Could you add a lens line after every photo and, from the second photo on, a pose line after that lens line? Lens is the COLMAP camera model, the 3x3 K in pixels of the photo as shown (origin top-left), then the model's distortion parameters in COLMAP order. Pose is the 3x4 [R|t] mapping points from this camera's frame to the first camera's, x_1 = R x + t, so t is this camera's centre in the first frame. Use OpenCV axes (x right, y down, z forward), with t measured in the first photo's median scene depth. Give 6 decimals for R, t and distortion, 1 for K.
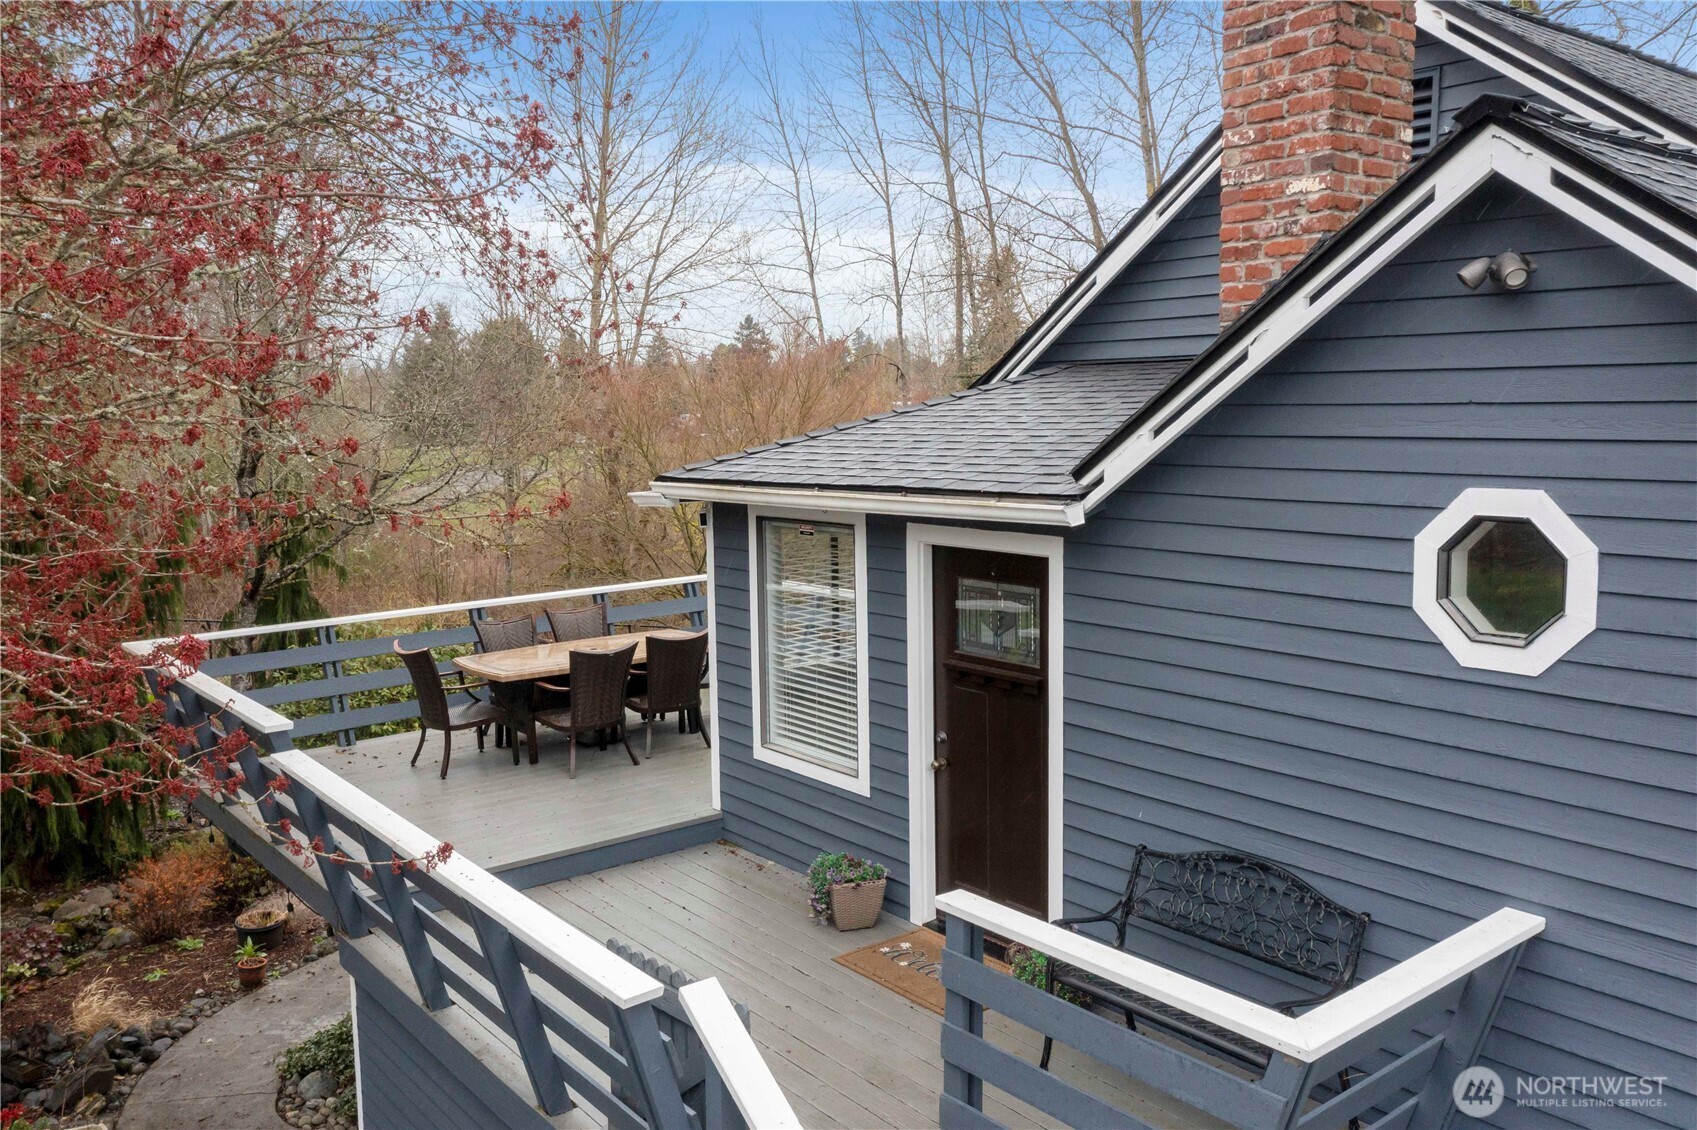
lens RADIAL K [[1352.9, 0, 839.2], [0, 1352.9, 567.6], [0, 0, 1]] dist [0.002067, 0.006889]
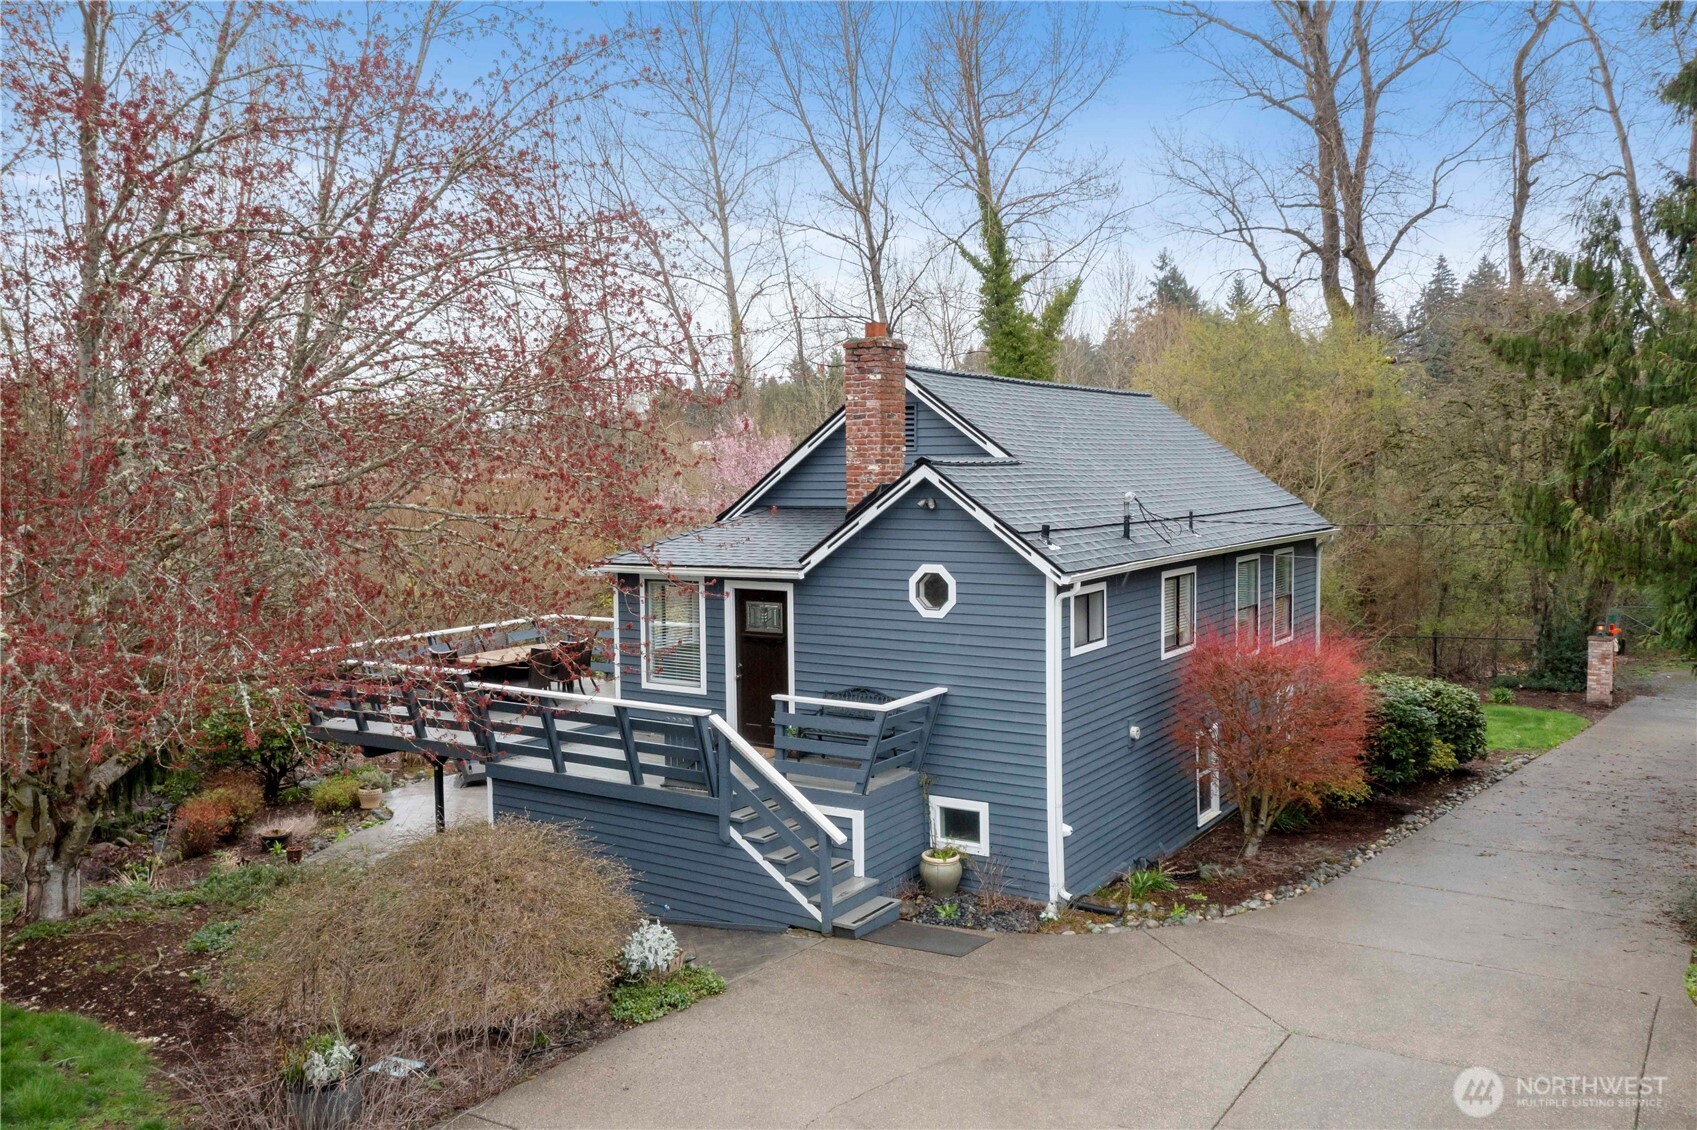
lens RADIAL K [[1352.9, 0, 848.4], [0, 1352.9, 563.2], [0, 0, 1]] dist [0.002067, 0.006889]
pose [[0.944816, -0.015639, 0.327227, -0.603325], [0.032752, 0.998365, -0.046852, 0.066355], [-0.325959, 0.054984, 0.943783, -1.570093]]
